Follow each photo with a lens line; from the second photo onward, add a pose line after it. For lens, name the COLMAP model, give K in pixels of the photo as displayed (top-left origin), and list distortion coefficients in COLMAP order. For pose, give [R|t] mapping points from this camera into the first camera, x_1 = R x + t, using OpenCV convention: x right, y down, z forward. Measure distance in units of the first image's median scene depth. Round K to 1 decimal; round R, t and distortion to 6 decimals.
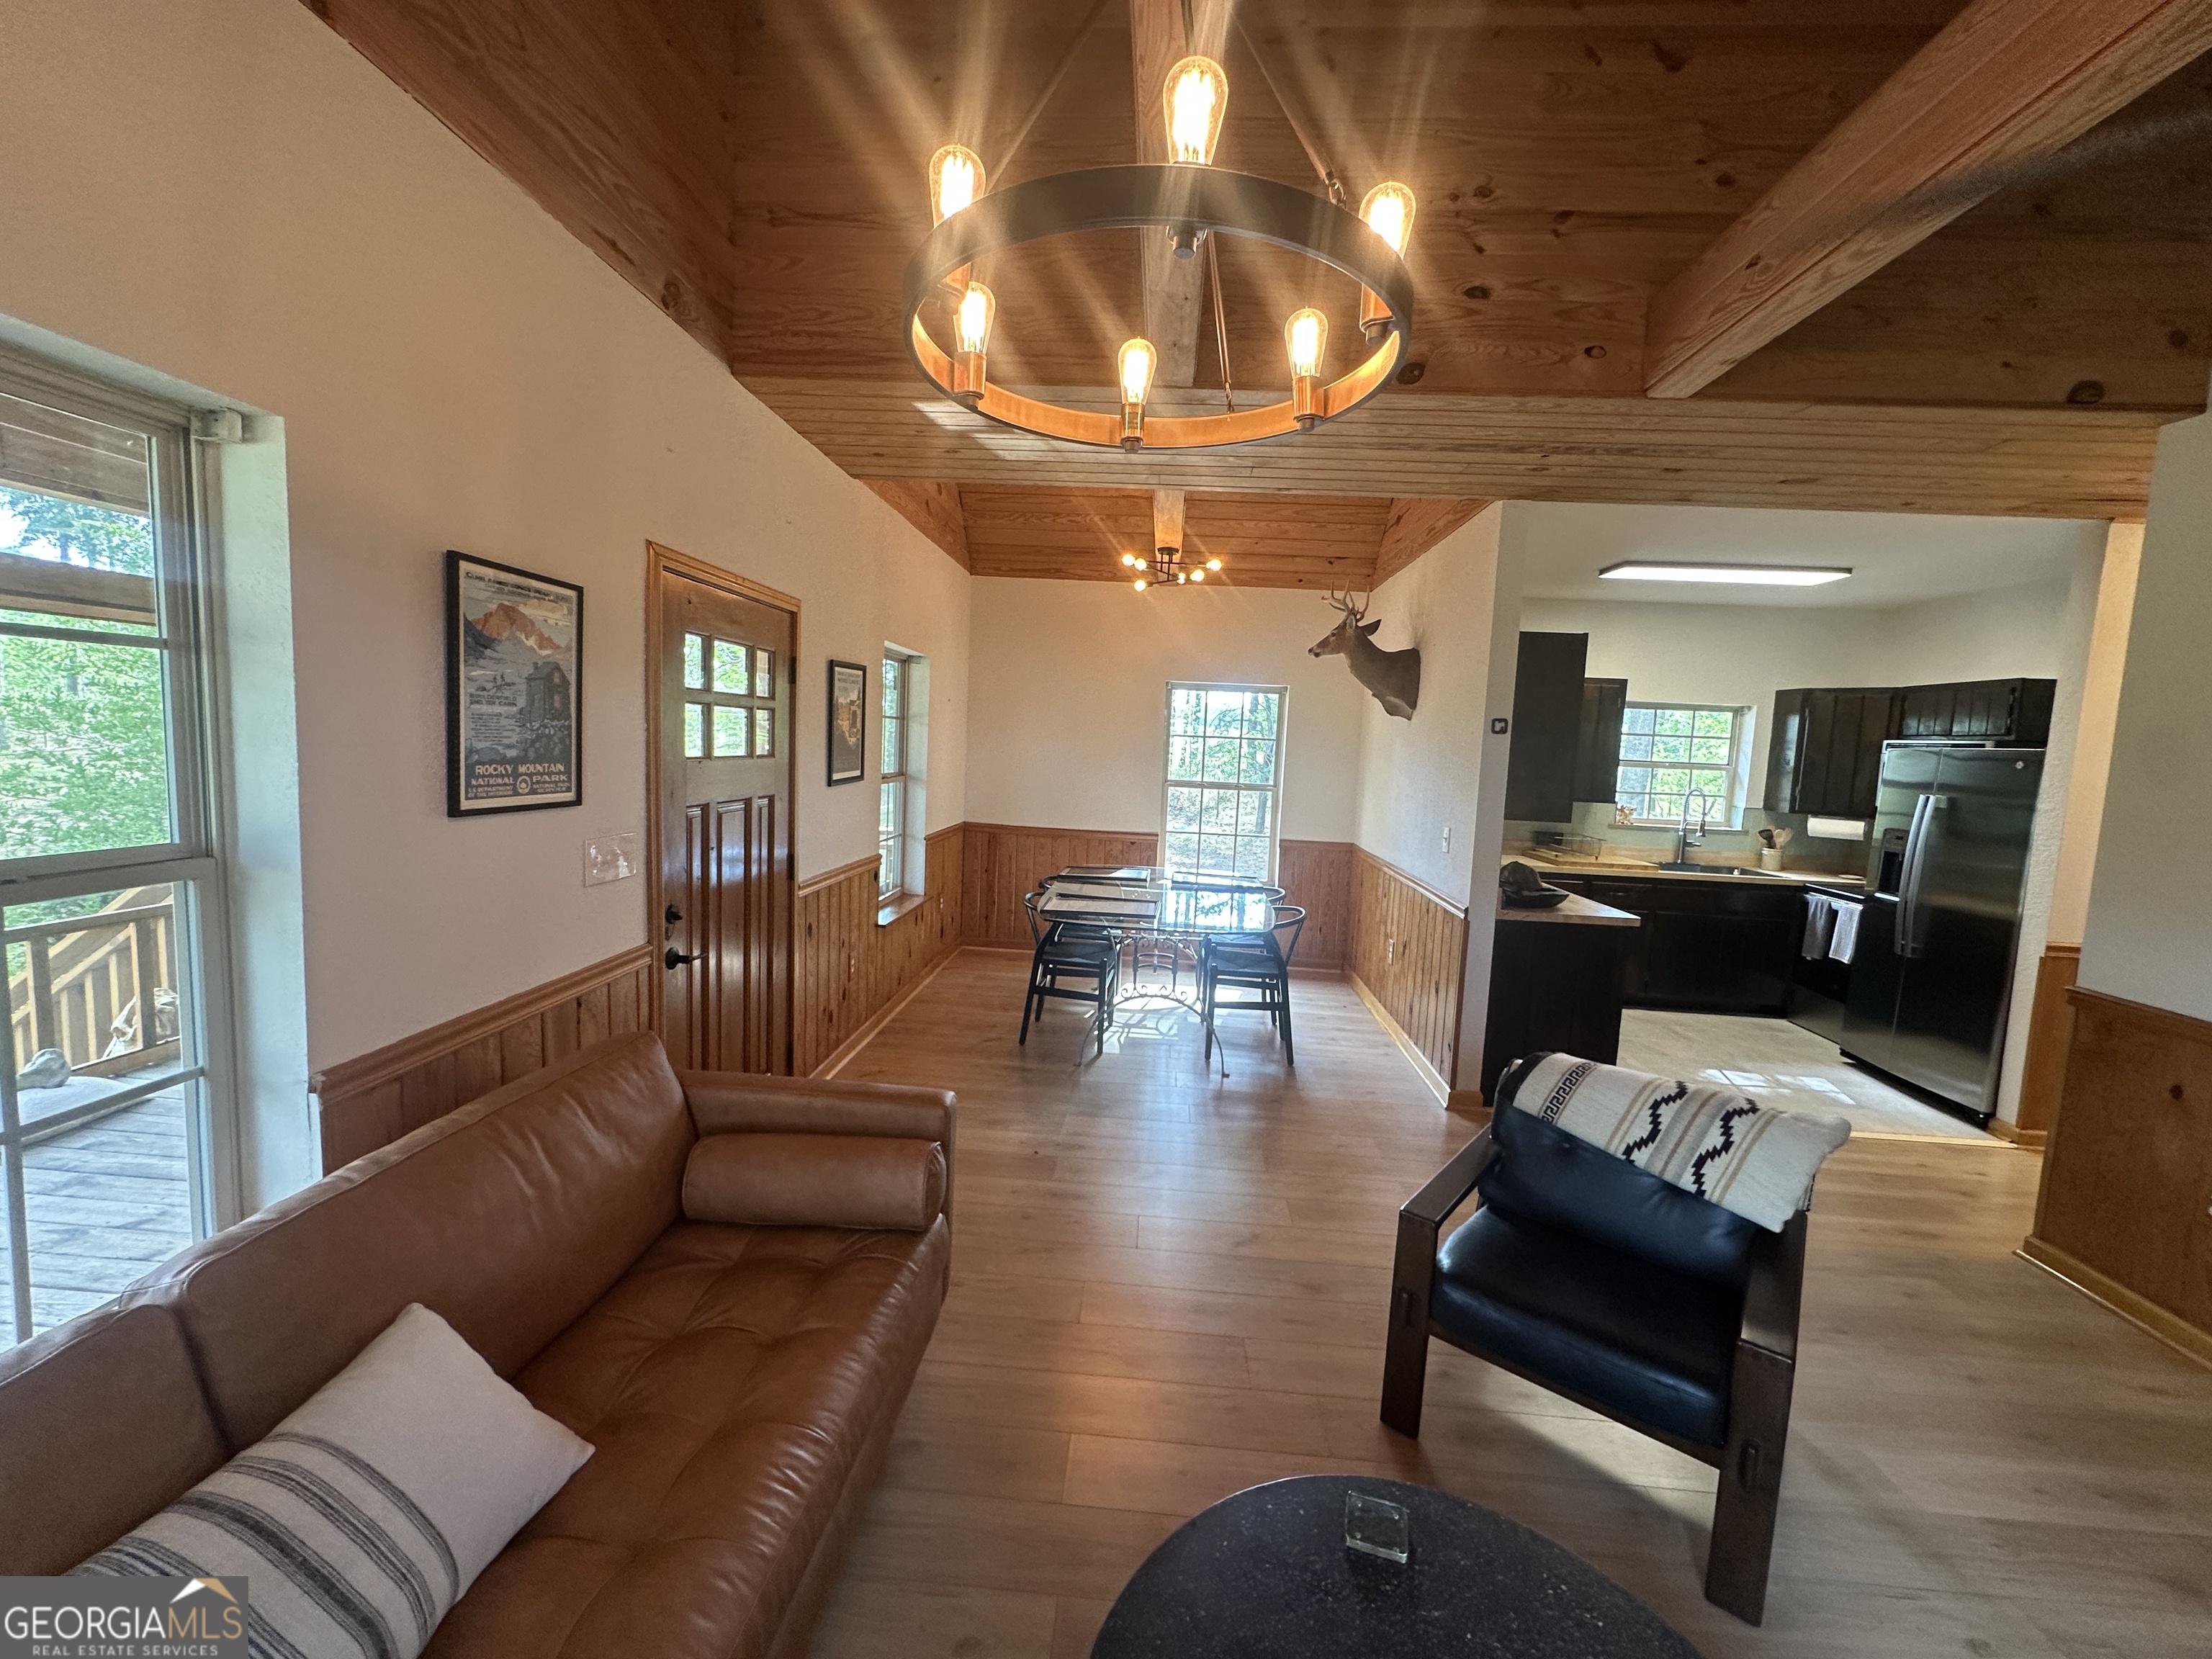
lens RADIAL K [[887.1, 0, 1104.8], [0, 887.1, 828.5], [0, 0, 1]] dist [0.000752, 0.000407]
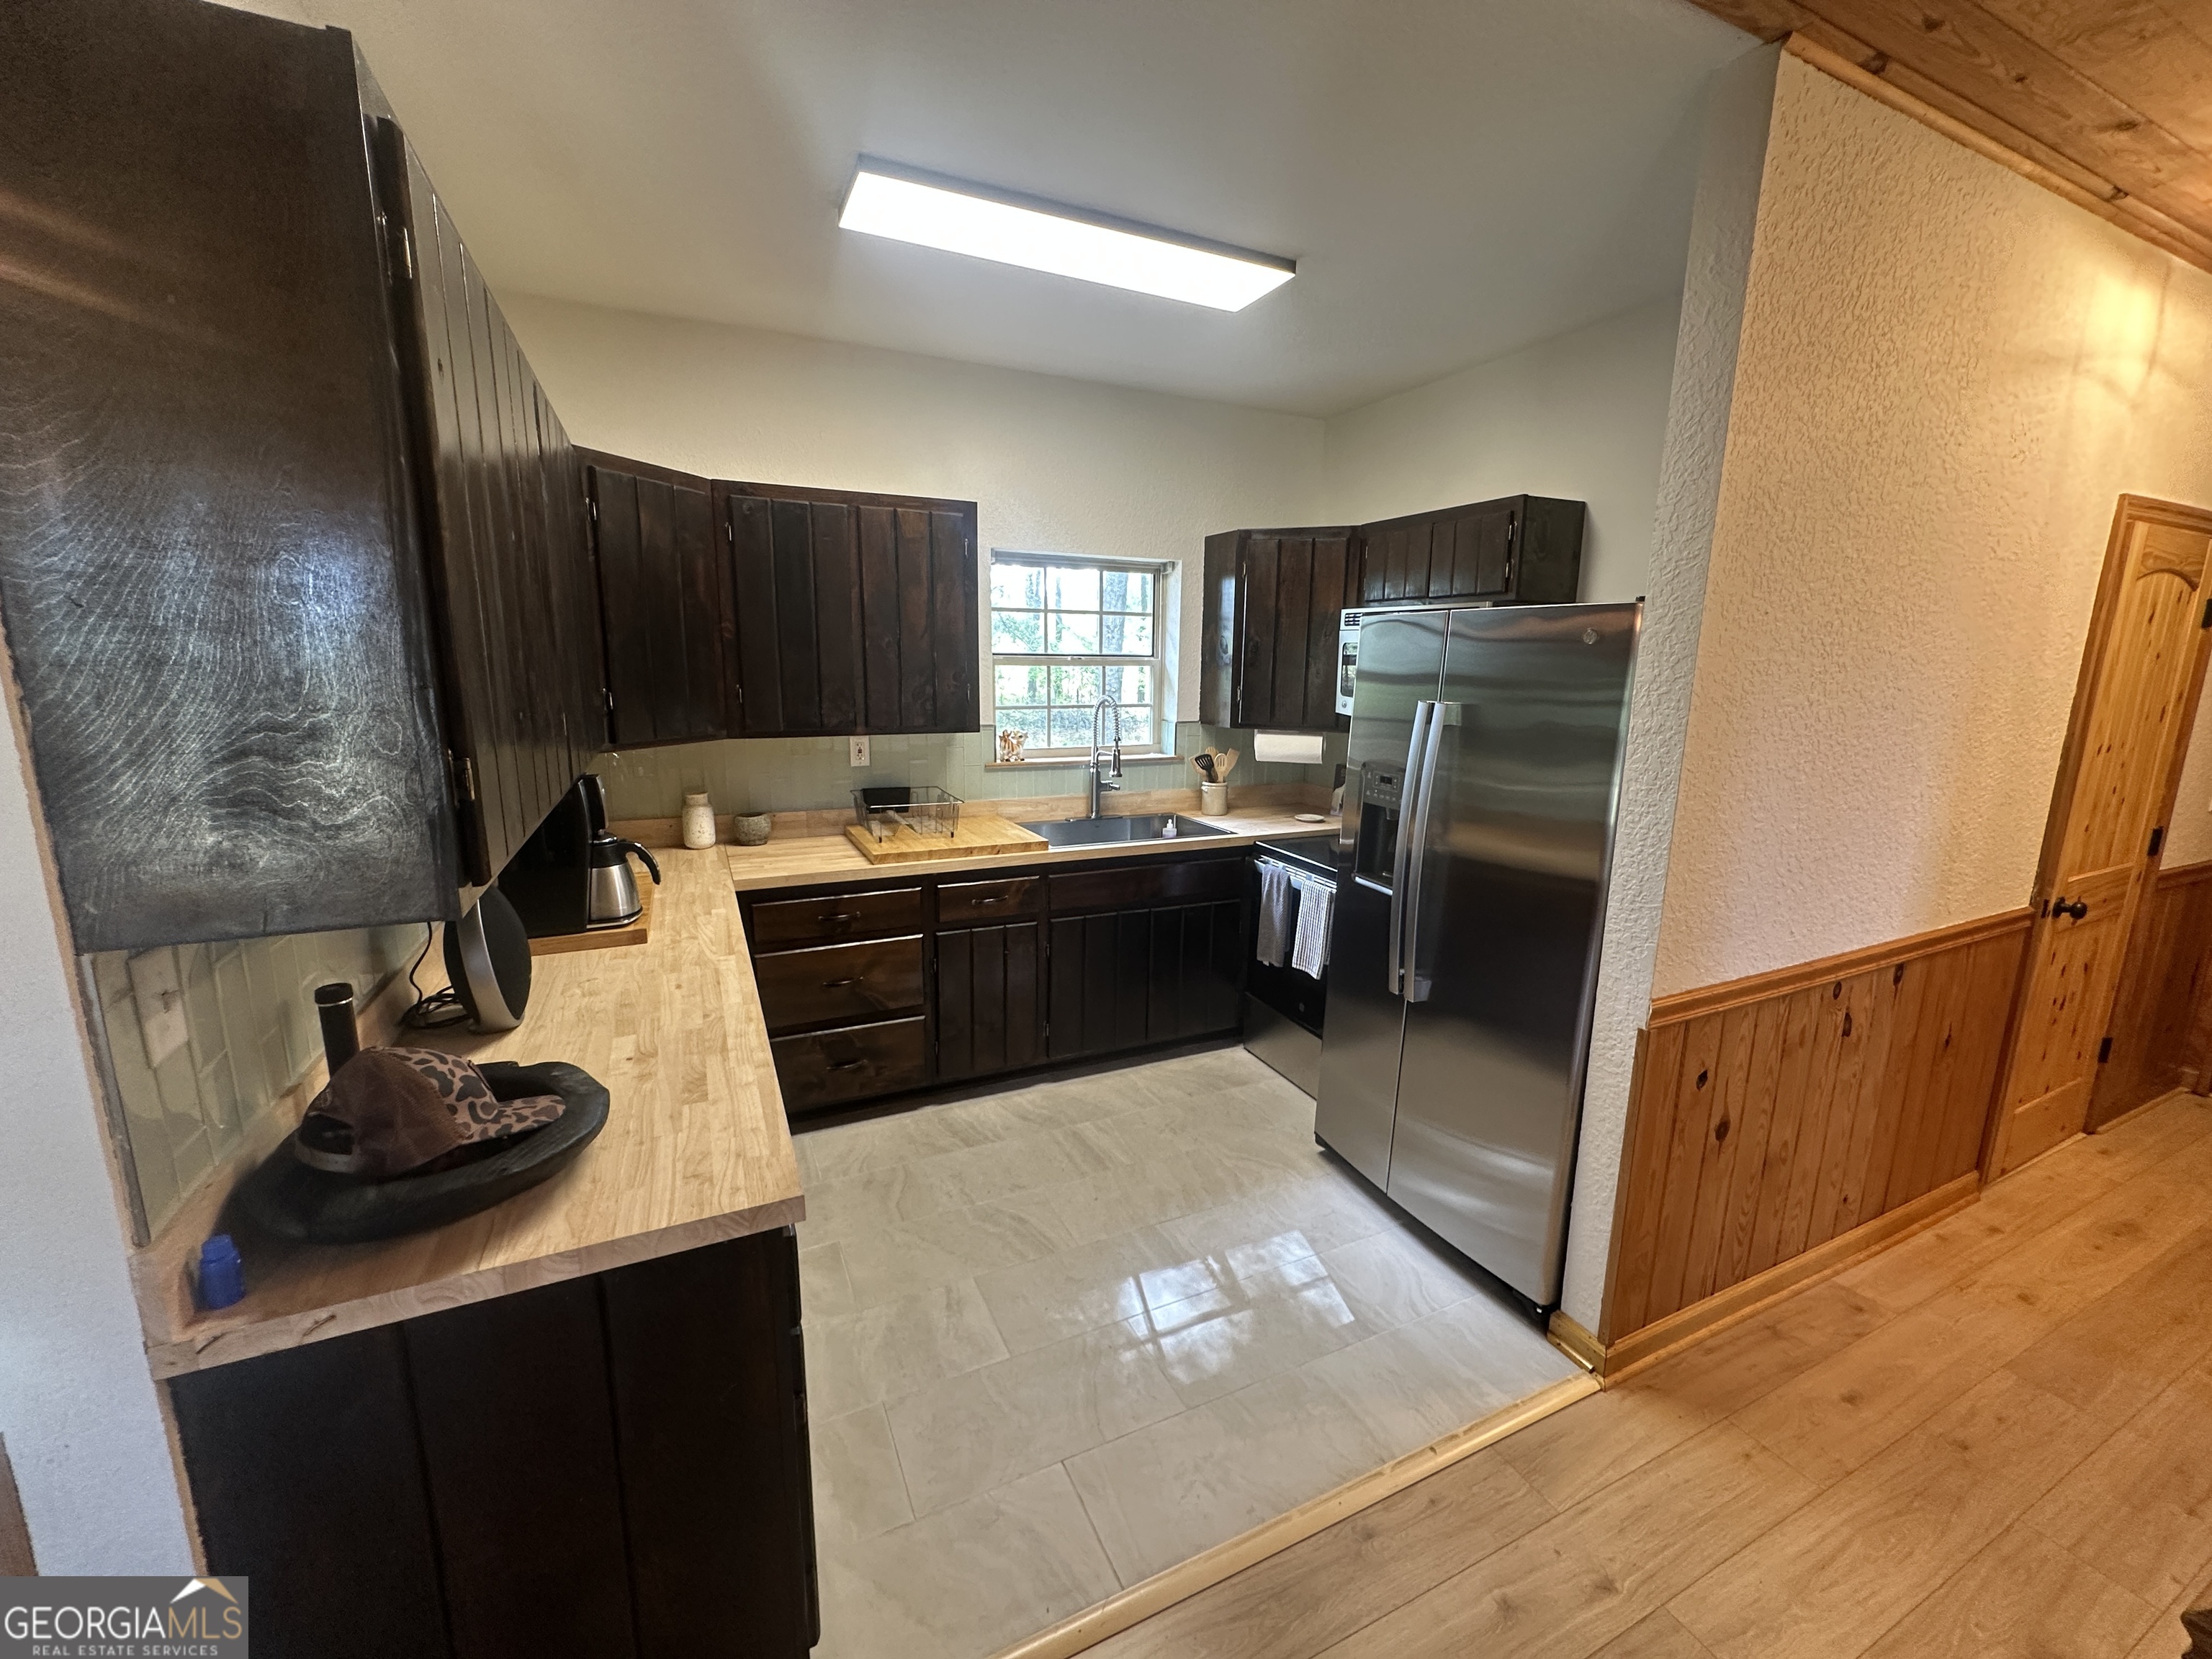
lens RADIAL K [[887.1, 0, 1108.1], [0, 887.1, 830.7], [0, 0, 1]] dist [0.000752, 0.000407]
pose [[0.872457, -0.120406, 0.473626, 0.385905], [0.069750, 0.989931, 0.123176, -0.030125], [-0.483688, -0.074430, 0.872070, 0.483489]]
